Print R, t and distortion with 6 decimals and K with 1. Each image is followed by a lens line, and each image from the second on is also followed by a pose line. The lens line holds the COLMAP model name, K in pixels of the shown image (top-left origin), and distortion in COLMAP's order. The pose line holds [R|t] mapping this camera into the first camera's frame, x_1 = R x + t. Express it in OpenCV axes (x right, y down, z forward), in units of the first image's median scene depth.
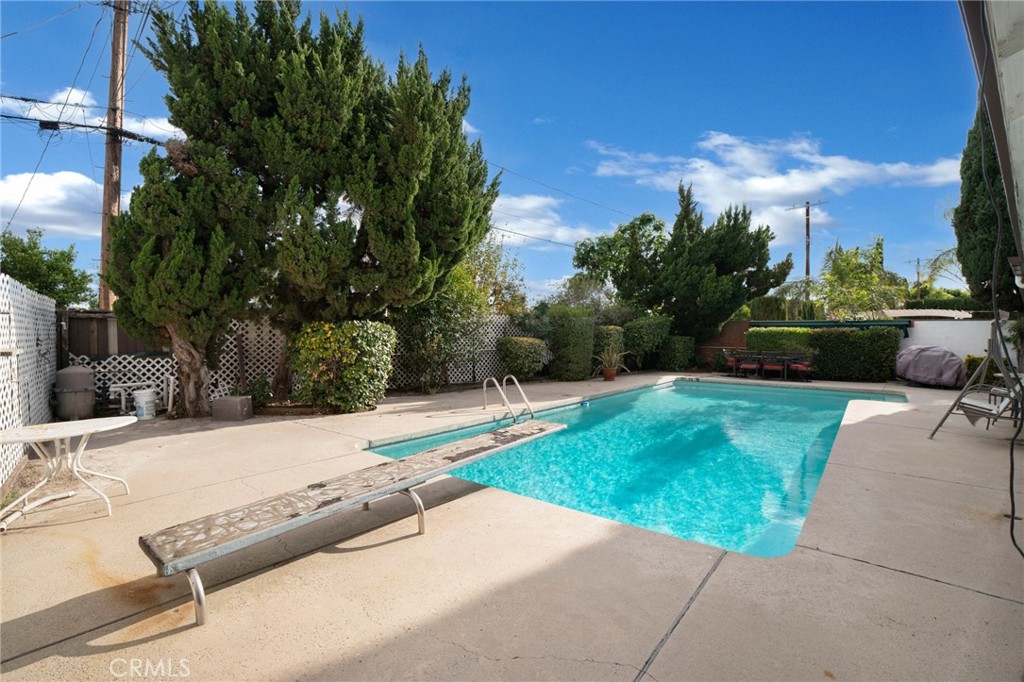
lens RADIAL K [[453.5, 0, 510.9], [0, 453.5, 333.8], [0, 0, 1]] dist [-0.029197, -0.000221]
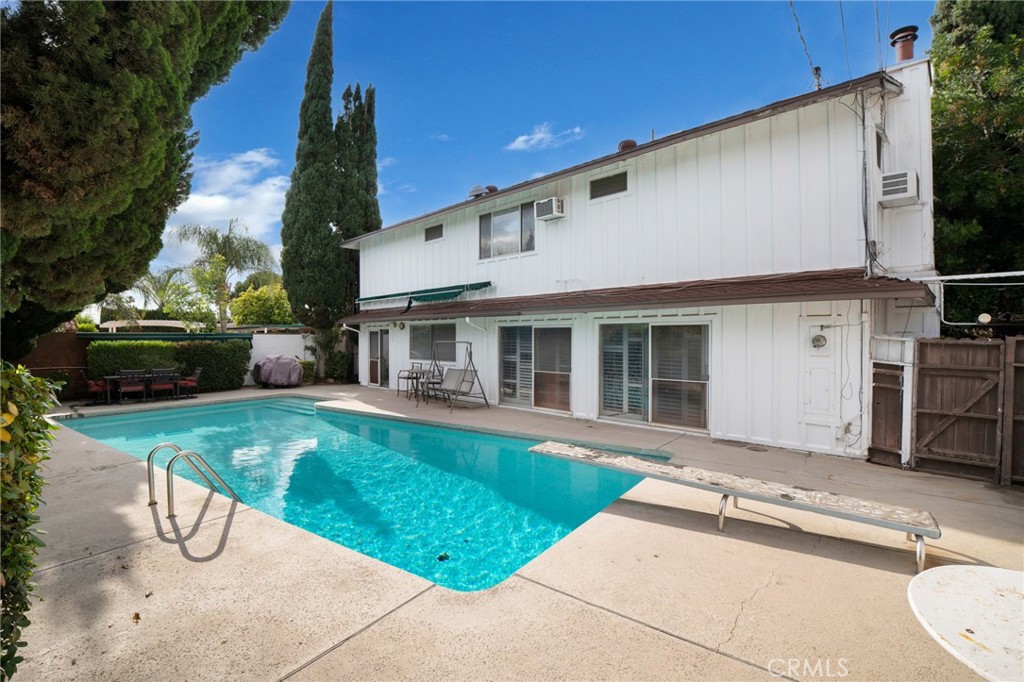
lens RADIAL K [[453.5, 0, 509.6], [0, 453.5, 345.2], [0, 0, 1]] dist [-0.029197, -0.000221]
pose [[-0.012414, -0.022706, 0.999665, -0.307956], [0.009308, 0.999696, 0.022822, -0.021189], [-0.999880, 0.009588, -0.012199, 0.332493]]
